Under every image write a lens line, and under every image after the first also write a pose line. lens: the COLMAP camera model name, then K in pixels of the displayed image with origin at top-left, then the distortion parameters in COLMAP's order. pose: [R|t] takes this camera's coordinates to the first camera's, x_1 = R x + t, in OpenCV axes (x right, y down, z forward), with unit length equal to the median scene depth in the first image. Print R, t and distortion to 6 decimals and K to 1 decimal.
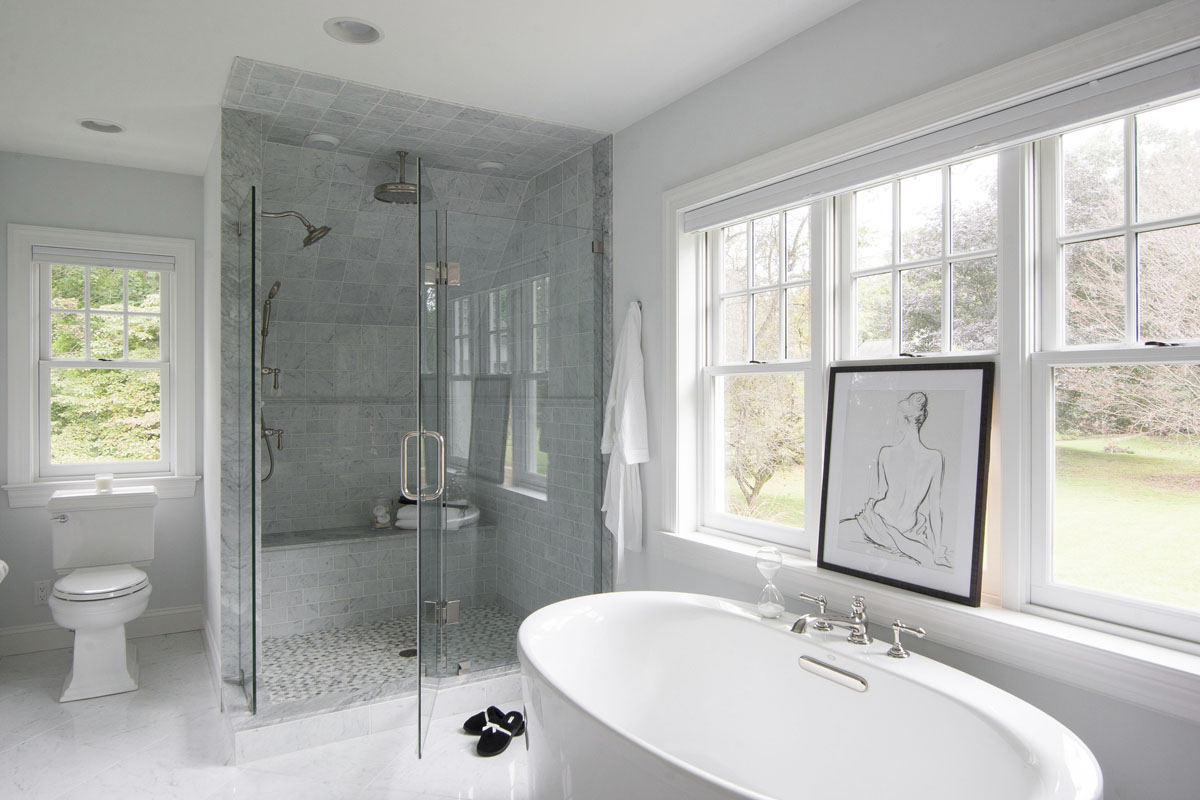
lens RADIAL K [[769.3, 0, 600.0], [0, 769.3, 400.0], [0, 0, 1]] dist [-0.002599, -0.000675]
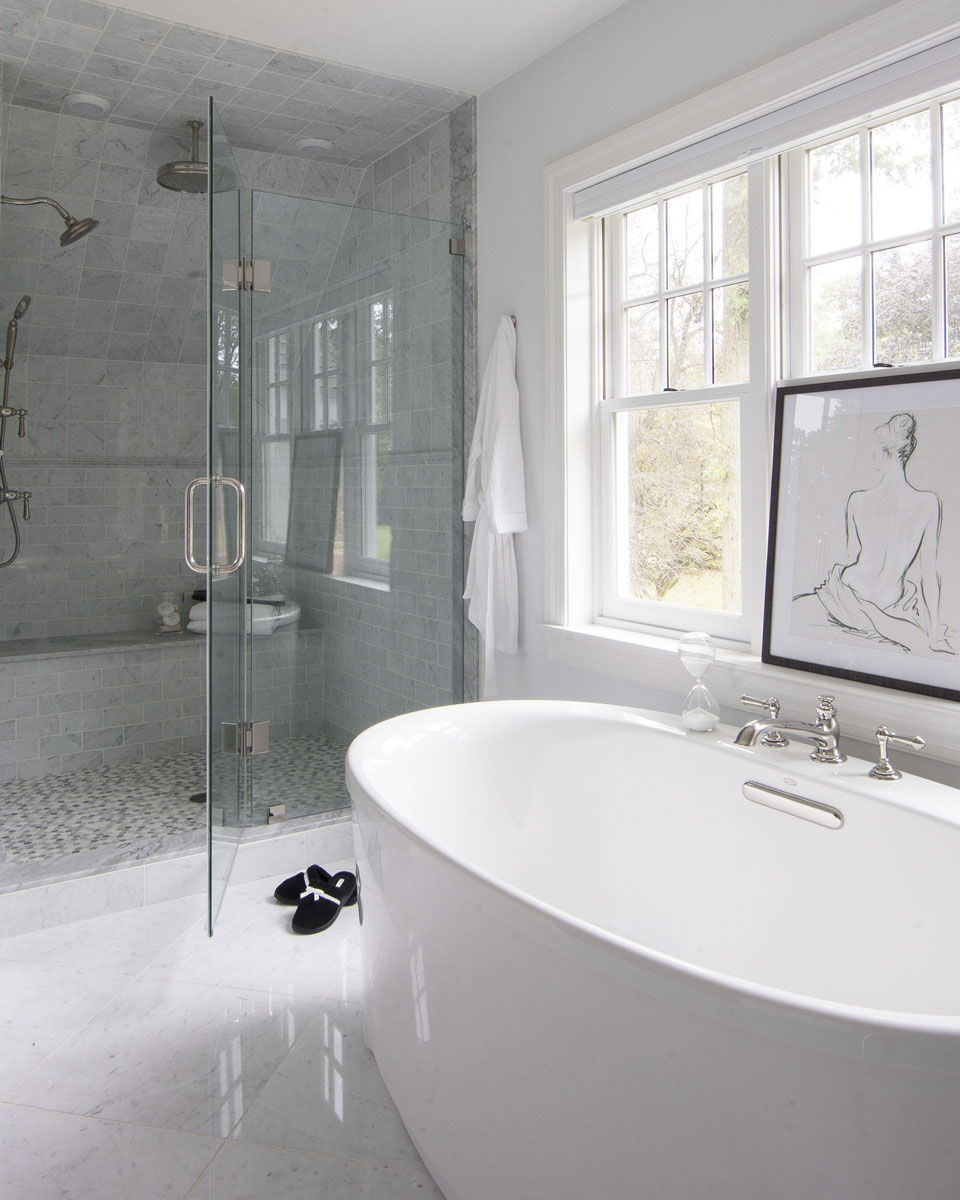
lens RADIAL K [[967.7, 0, 476.0], [0, 967.7, 471.3], [0, 0, 1]] dist [-0.001795, -0.000098]
pose [[0.999833, -0.002915, 0.018027, -0.002224], [0.003303, 0.999763, -0.021535, 0.043891], [-0.017960, 0.021591, 0.999606, 0.070694]]
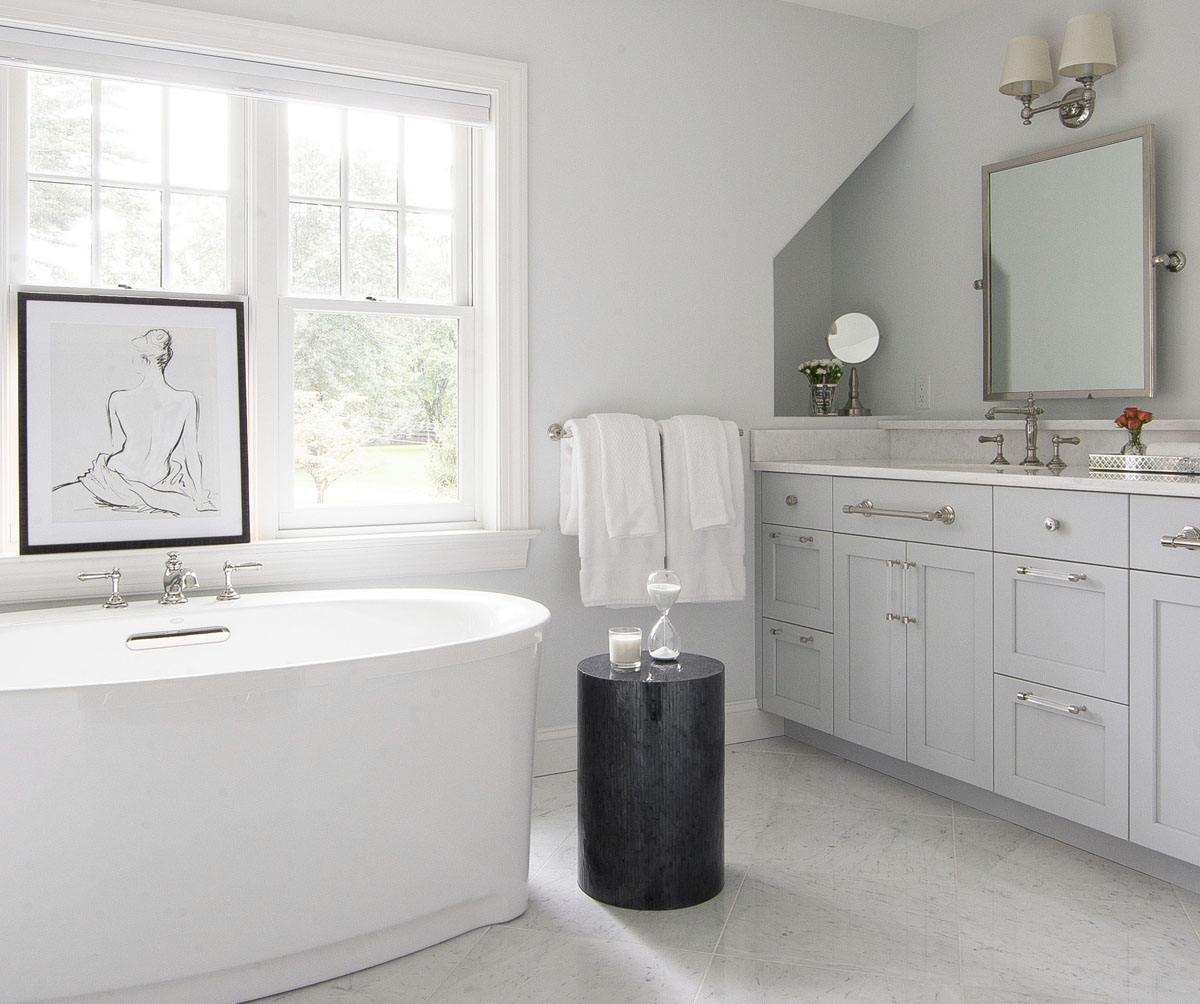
lens RADIAL K [[1133.0, 0, 596.1], [0, 1133.0, 446.3], [0, 0, 1]] dist [-0.004123, 0.001816]
pose [[0.052035, -0.021015, 0.998424, -0.628338], [0.015934, 0.999669, 0.020211, 0.076818], [-0.998518, 0.014857, 0.052353, 0.296008]]
